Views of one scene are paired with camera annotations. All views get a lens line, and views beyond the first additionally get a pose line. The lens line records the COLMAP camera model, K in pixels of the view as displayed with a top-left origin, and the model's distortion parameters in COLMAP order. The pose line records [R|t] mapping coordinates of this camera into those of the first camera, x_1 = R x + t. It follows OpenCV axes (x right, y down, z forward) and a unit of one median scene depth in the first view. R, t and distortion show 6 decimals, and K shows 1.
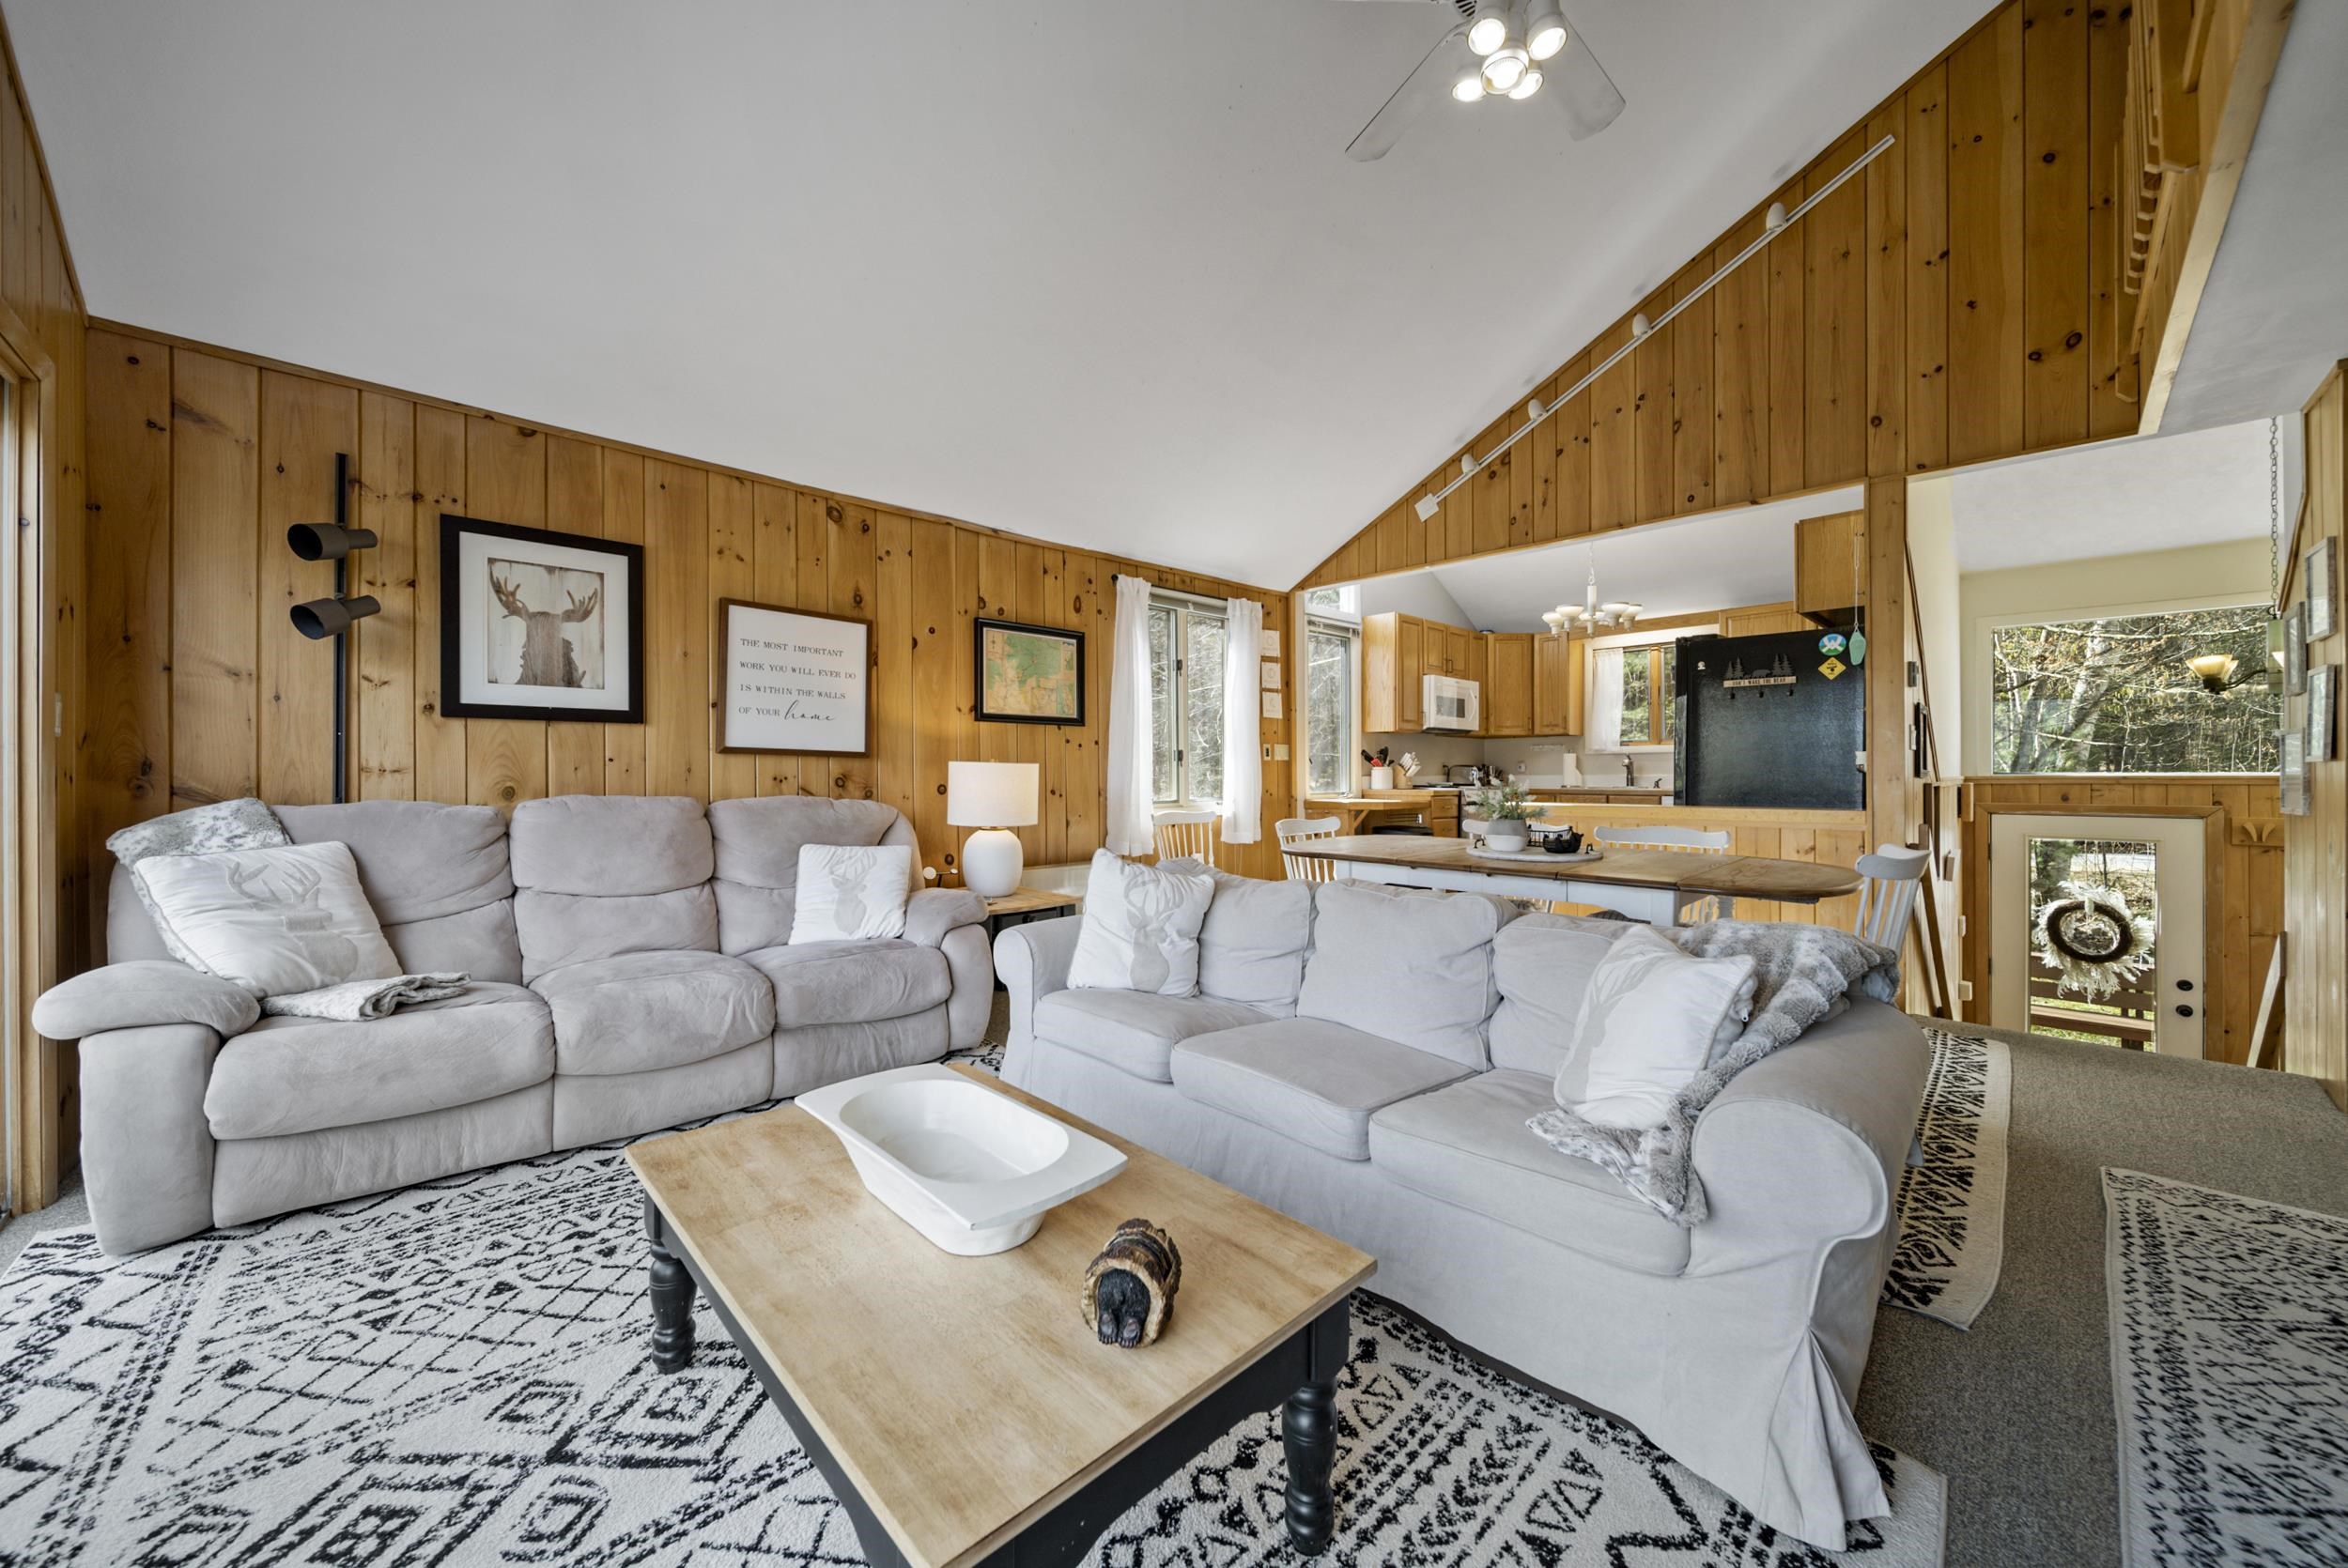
lens RADIAL K [[844.0, 0, 1185.8], [0, 844.0, 772.3], [0, 0, 1]] dist [0.000382, -0.001519]
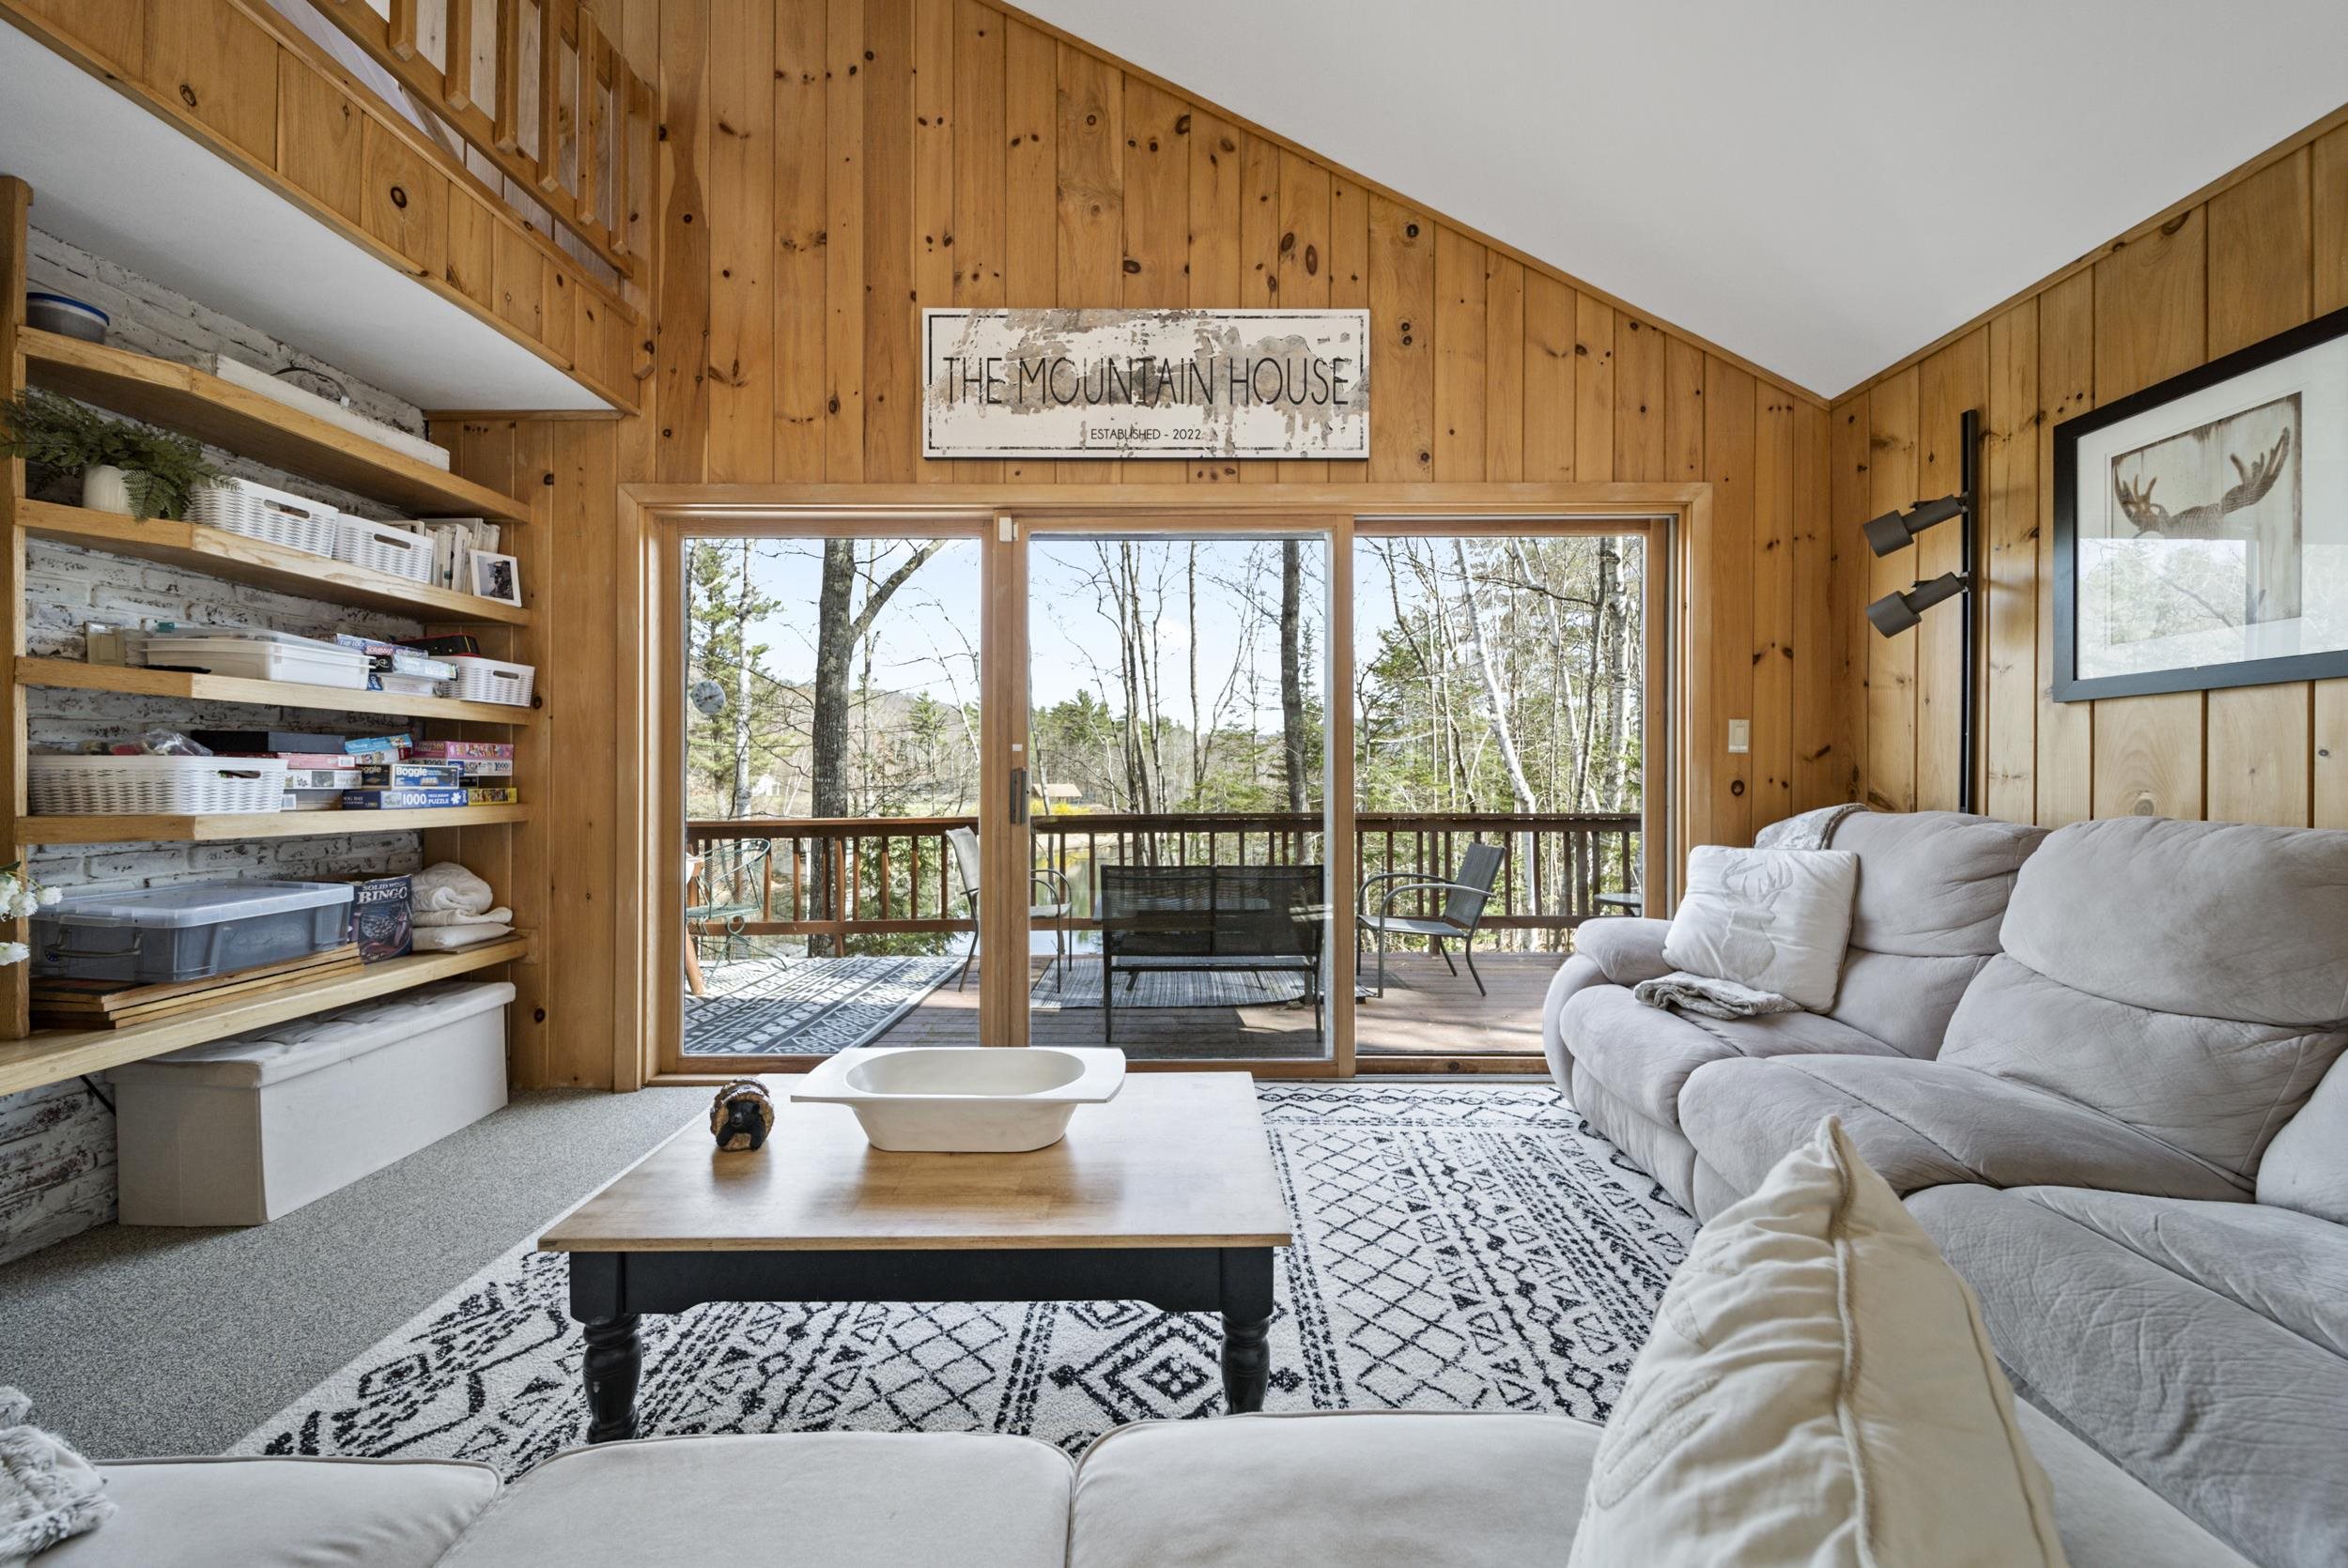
lens RADIAL K [[844.0, 0, 1179.3], [0, 844.0, 779.4], [0, 0, 1]] dist [0.000382, -0.001519]
pose [[-0.697407, -0.000422, -0.716675, 0.131232], [0.003242, 0.999988, -0.003744, 0.001157], [0.716668, -0.004935, -0.697397, 0.716903]]
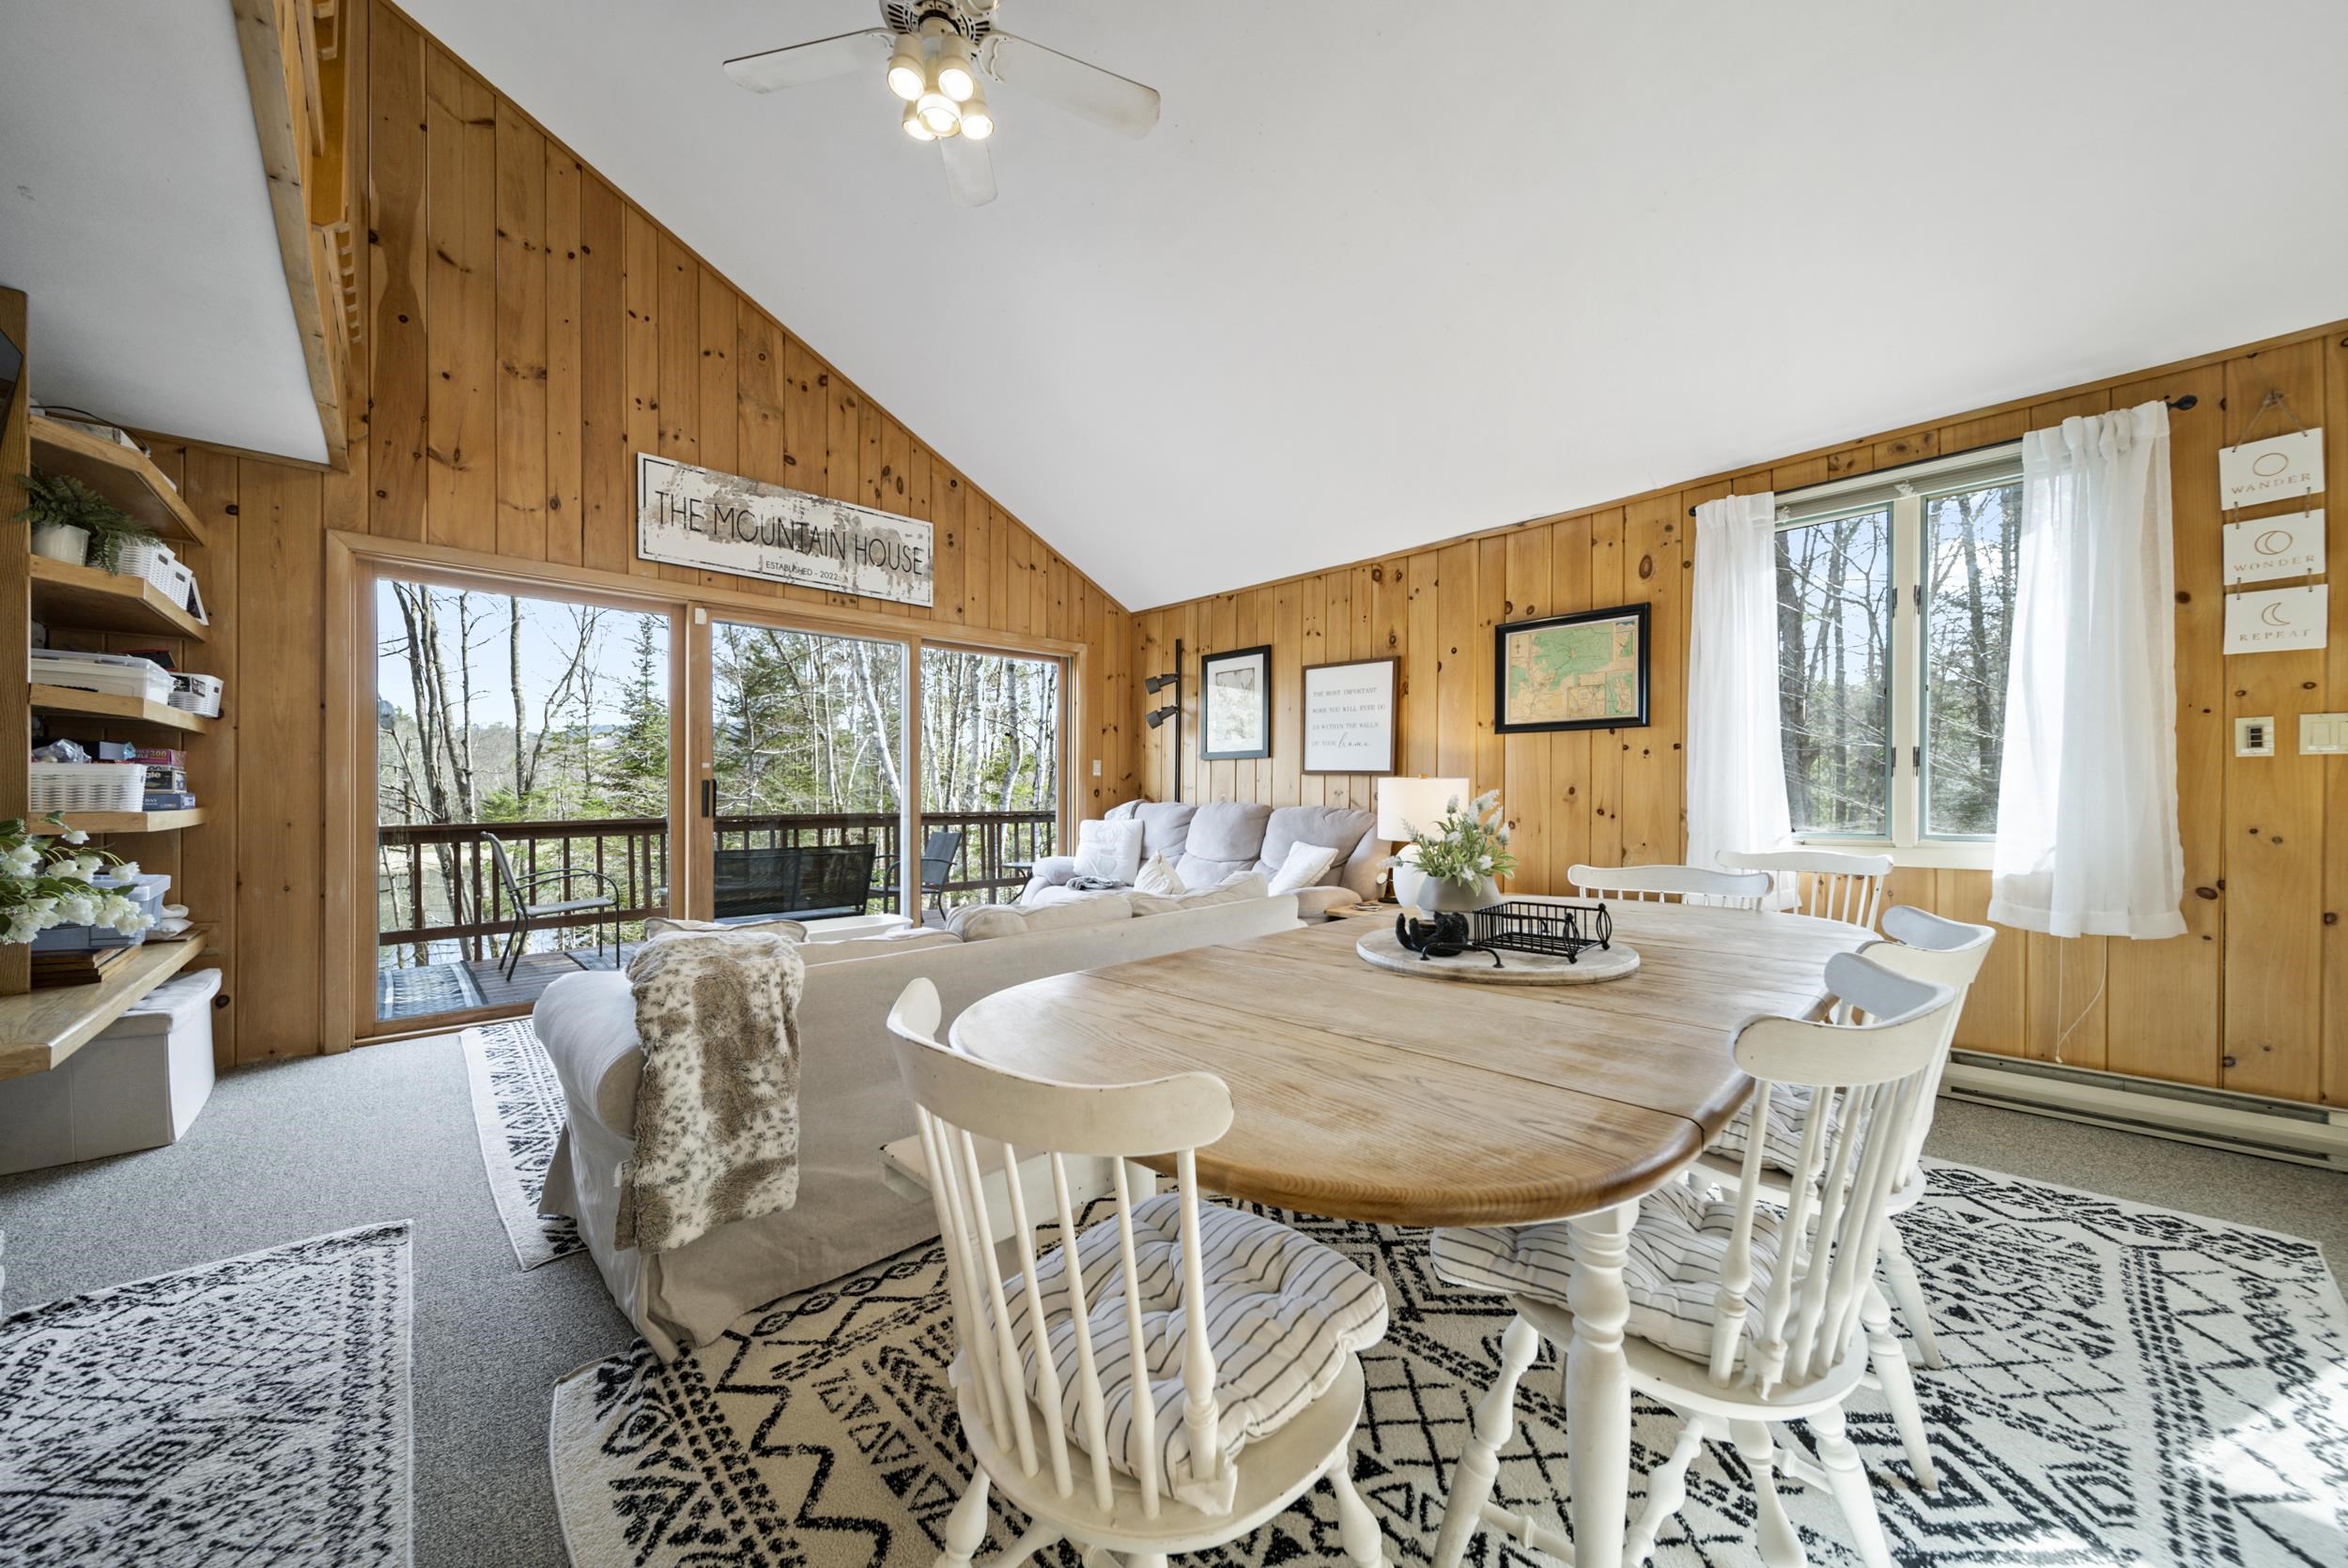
lens RADIAL K [[844.0, 0, 1176.9], [0, 844.0, 800.6], [0, 0, 1]] dist [0.000382, -0.001519]
pose [[-0.019551, 0.011950, -0.999737, 0.793573], [0.000351, 0.999929, 0.011946, 0.003253], [0.999809, -0.000117, -0.019553, 0.728457]]
